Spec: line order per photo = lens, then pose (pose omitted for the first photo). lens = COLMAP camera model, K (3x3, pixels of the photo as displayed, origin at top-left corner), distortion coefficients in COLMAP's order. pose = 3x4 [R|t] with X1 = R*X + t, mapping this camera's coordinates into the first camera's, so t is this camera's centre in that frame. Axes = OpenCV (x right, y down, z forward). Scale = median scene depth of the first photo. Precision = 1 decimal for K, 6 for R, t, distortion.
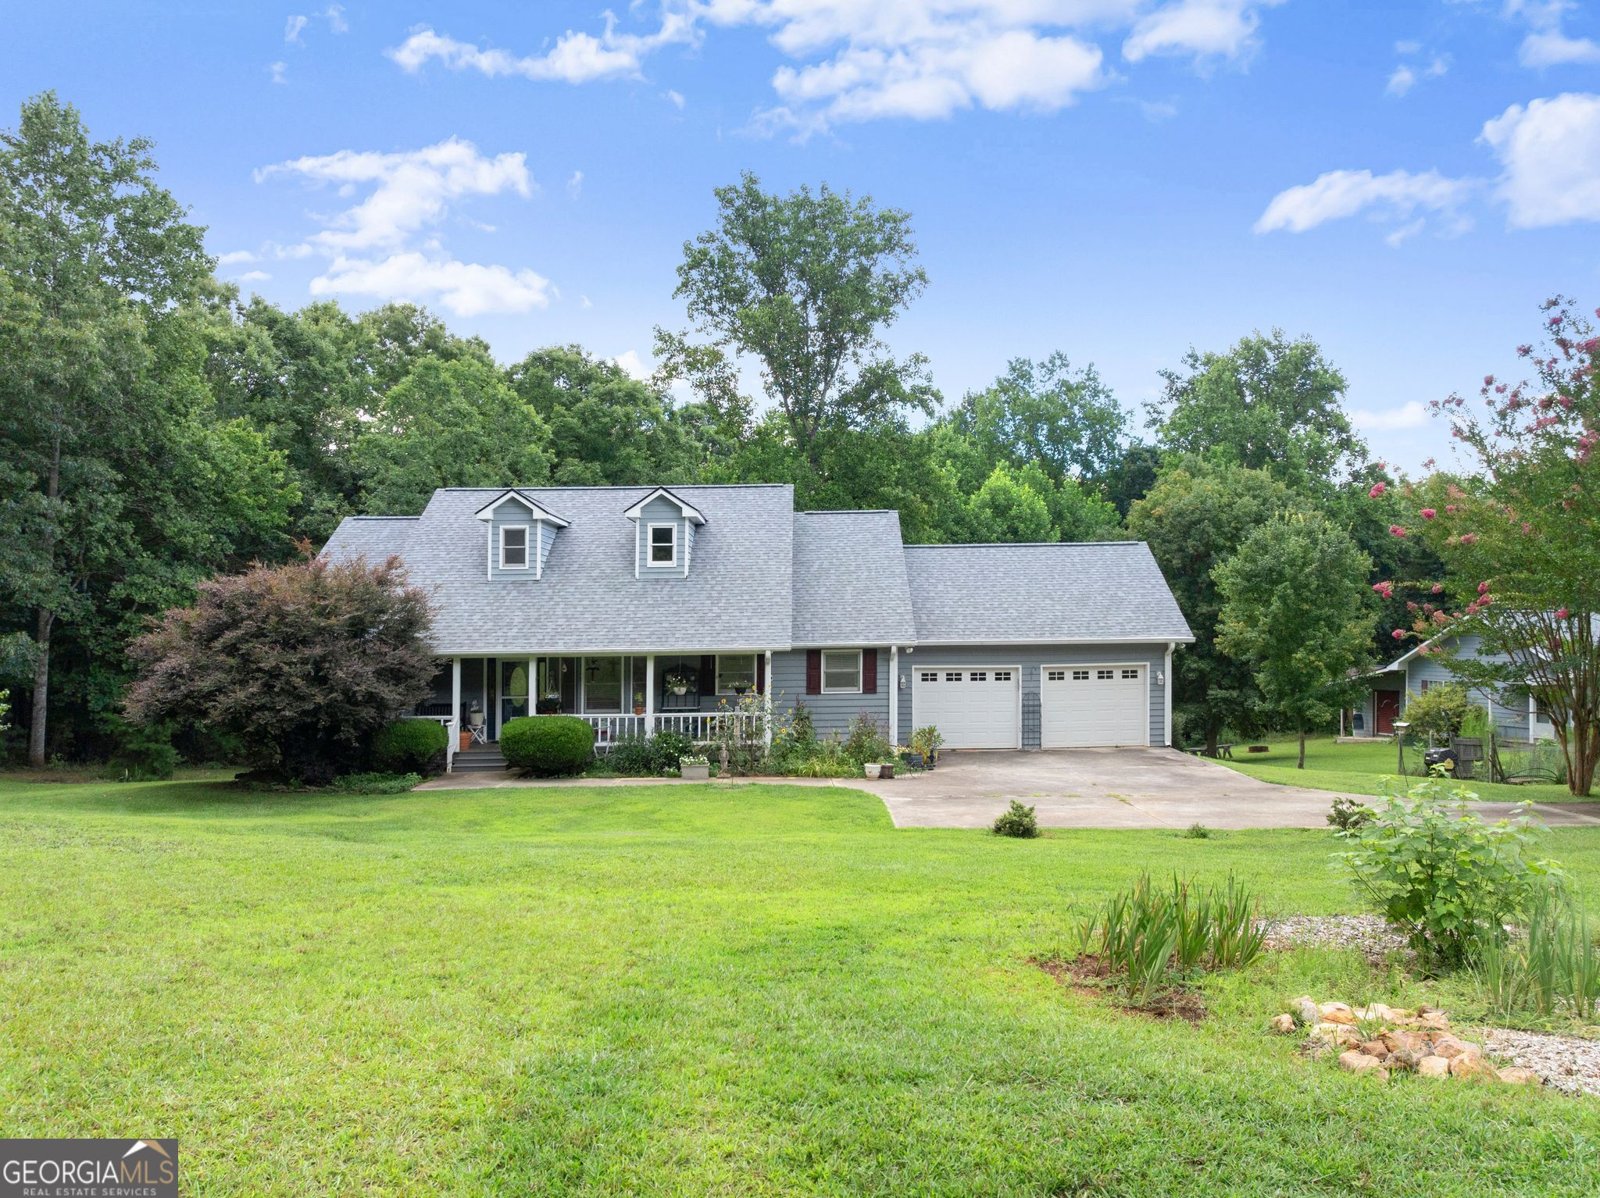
lens RADIAL K [[1137.6, 0, 807.9], [0, 1137.6, 590.1], [0, 0, 1]] dist [-0.006865, -0.003337]
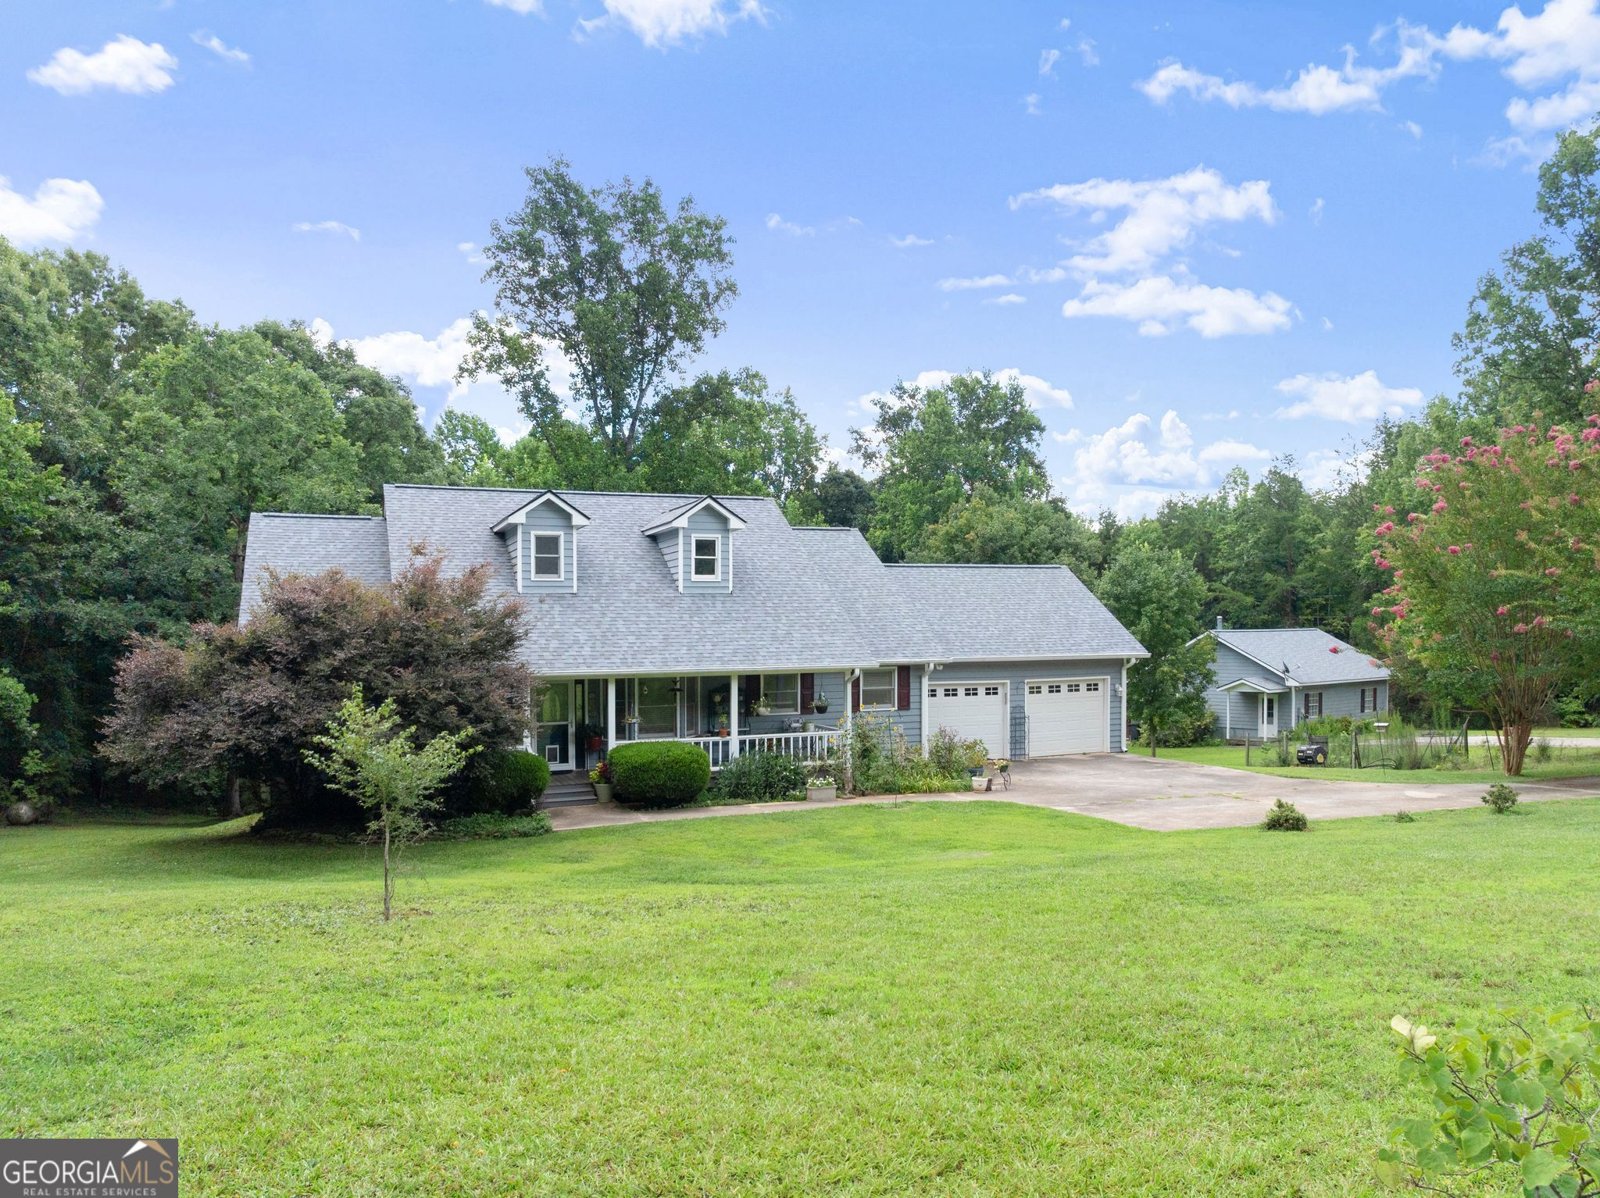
lens RADIAL K [[1166.1, 0, 806.0], [0, 1166.1, 636.6], [0, 0, 1]] dist [0.000142, 0.002653]
pose [[0.927969, 0.000156, 0.372658, -0.387636], [-0.008925, 0.999722, 0.021807, 0.003615], [-0.372552, -0.023562, 0.927712, 0.067433]]
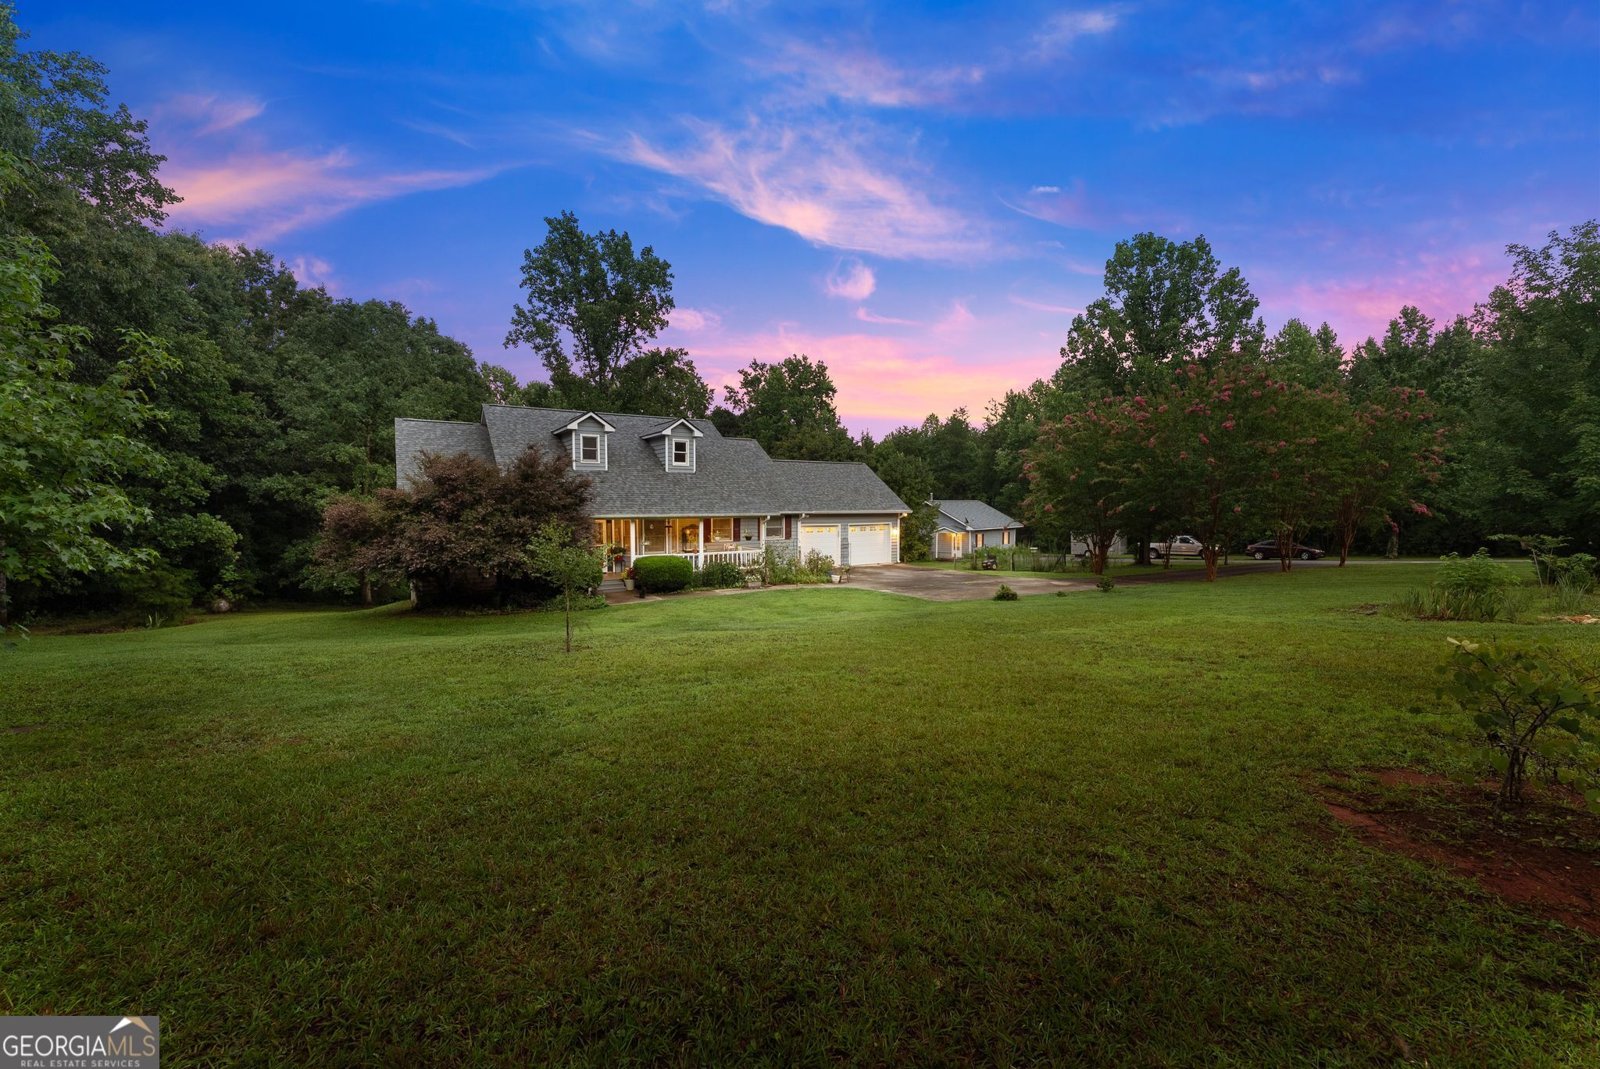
lens RADIAL K [[648.7, 0, 792.1], [0, 648.7, 527.8], [0, 0, 1]] dist [0.008127, 0.000142]
pose [[0.854099, -0.008085, 0.520048, -0.454379], [-0.023196, 0.998292, 0.053617, 0.014612], [-0.519593, -0.057858, 0.852453, 0.098716]]
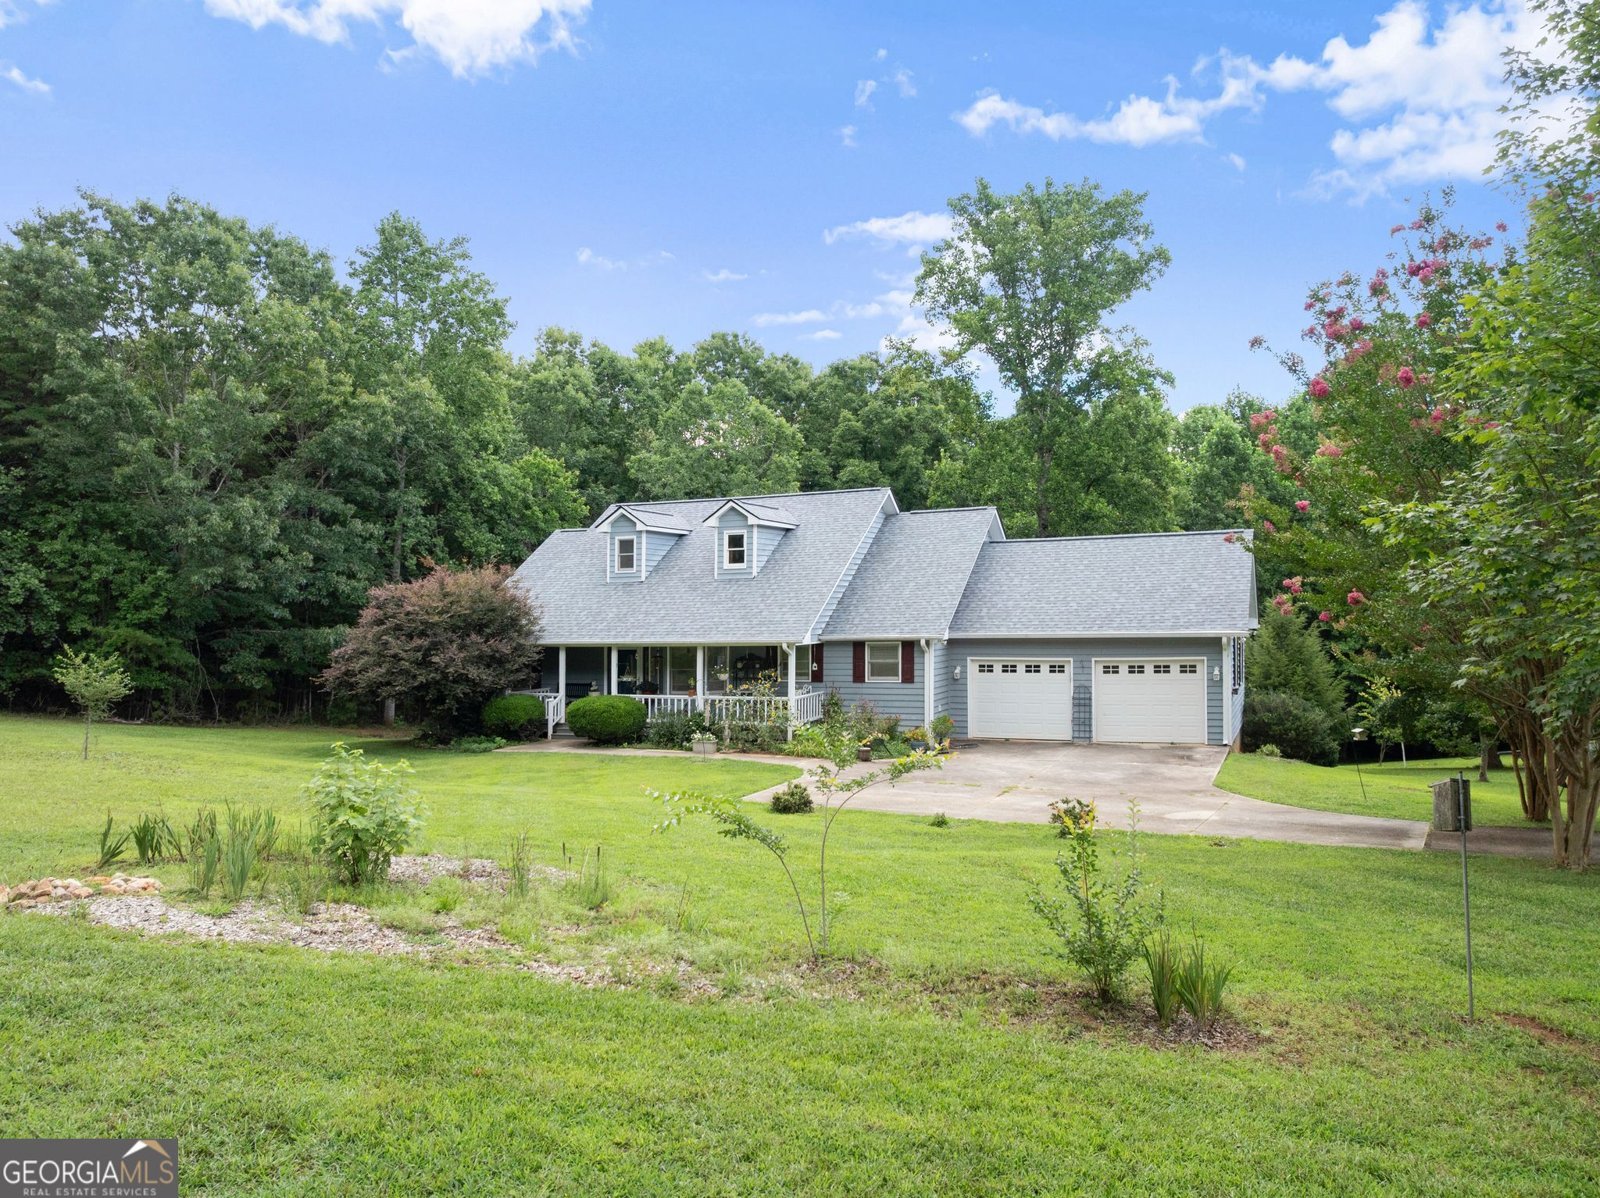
lens RADIAL K [[1137.6, 0, 807.9], [0, 1137.6, 590.1], [0, 0, 1]] dist [-0.006865, -0.003337]
pose [[0.913349, -0.010411, -0.407045, 0.382114], [0.016810, 0.999785, 0.012148, -0.010775], [0.406831, -0.017938, 0.913328, -0.017877]]
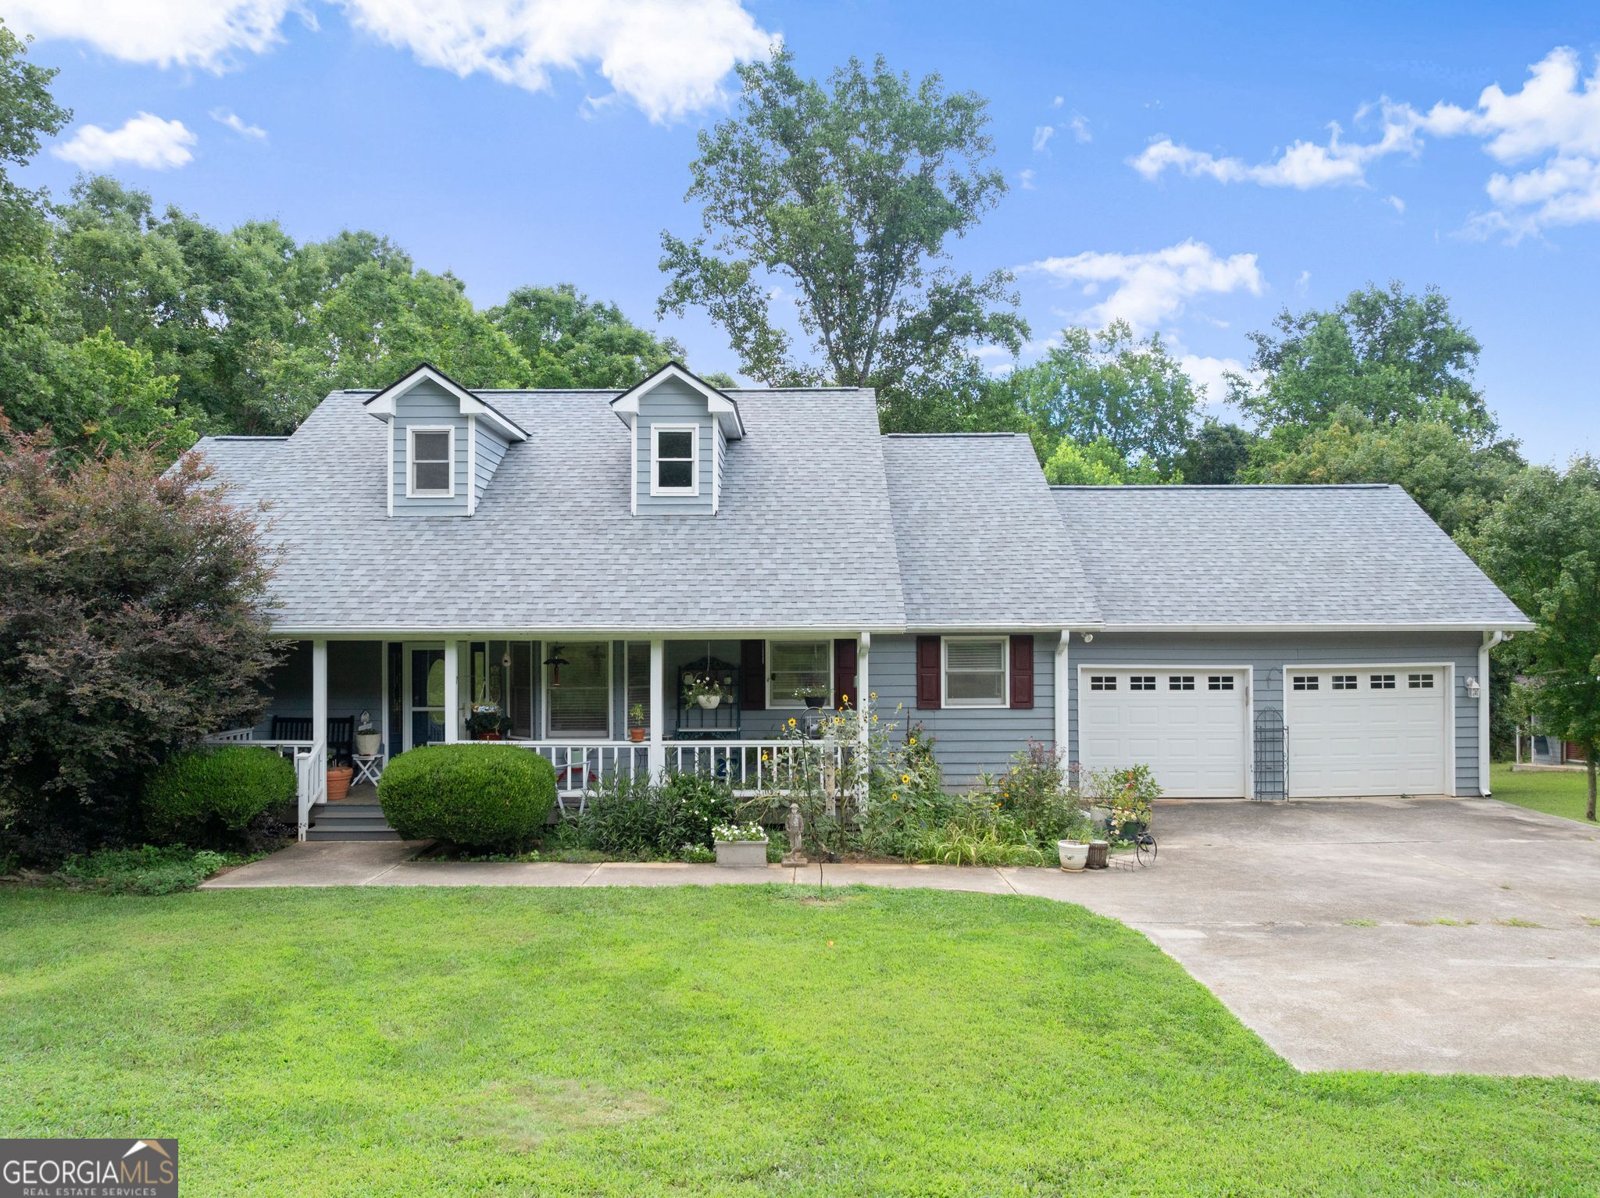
lens RADIAL K [[1136.1, 0, 800.0], [0, 1136.1, 599.0], [0, 0, 1]] dist [-0.007715, -0.031256]
pose [[0.999929, 0.008464, -0.008357, -0.054720], [-0.008485, 0.999961, -0.002487, 0.033096], [0.008336, 0.002558, 0.999962, 0.374381]]
